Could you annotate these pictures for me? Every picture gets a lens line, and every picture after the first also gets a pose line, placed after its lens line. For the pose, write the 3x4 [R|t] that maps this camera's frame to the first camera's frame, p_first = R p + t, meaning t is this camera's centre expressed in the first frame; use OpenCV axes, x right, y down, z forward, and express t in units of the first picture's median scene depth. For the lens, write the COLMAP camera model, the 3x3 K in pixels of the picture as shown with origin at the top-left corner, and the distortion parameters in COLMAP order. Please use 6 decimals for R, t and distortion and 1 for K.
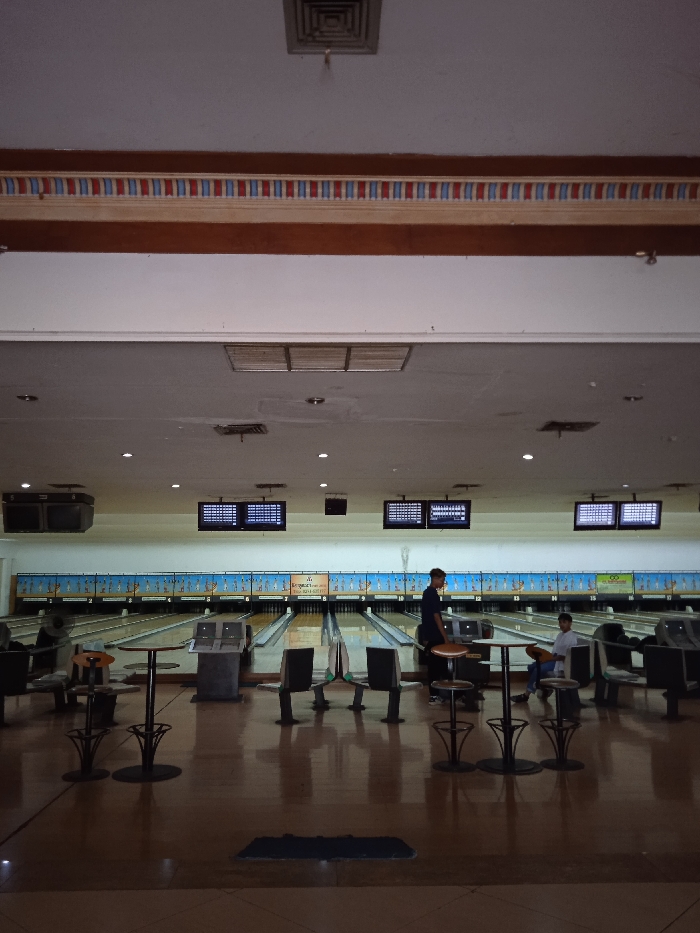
lens RADIAL K [[772.5, 0, 335.4], [0, 772.5, 466.7], [0, 0, 1]] dist [0.044450, -0.073371]
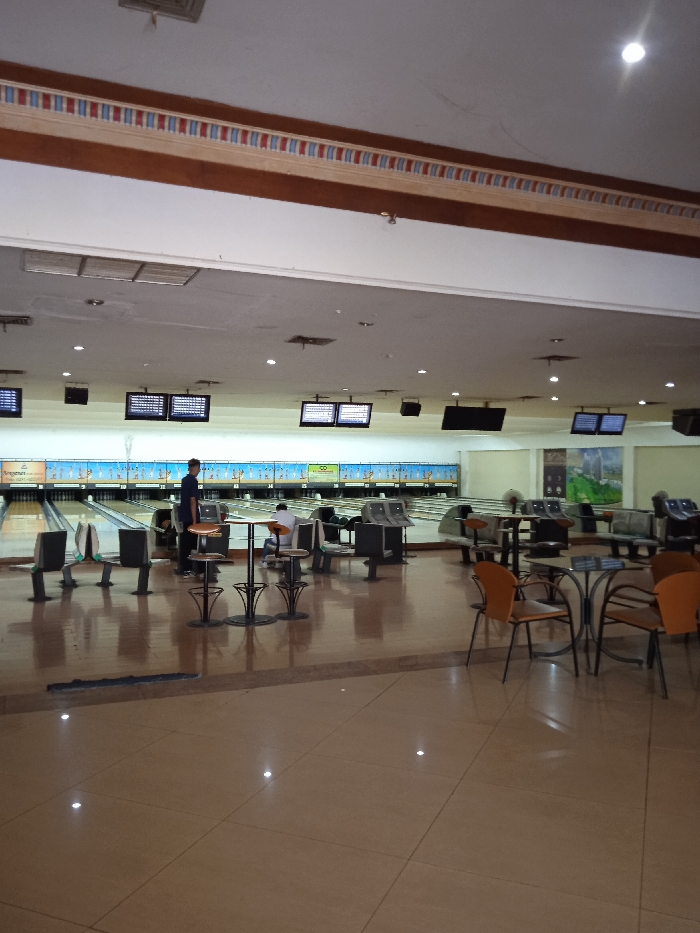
lens RADIAL K [[772.5, 0, 335.4], [0, 772.5, 466.7], [0, 0, 1]] dist [0.044450, -0.073371]
pose [[0.934310, 0.010597, 0.356305, -0.060402], [-0.060937, 0.989592, 0.130359, -0.012939], [-0.351216, -0.143508, 0.925231, -0.093689]]
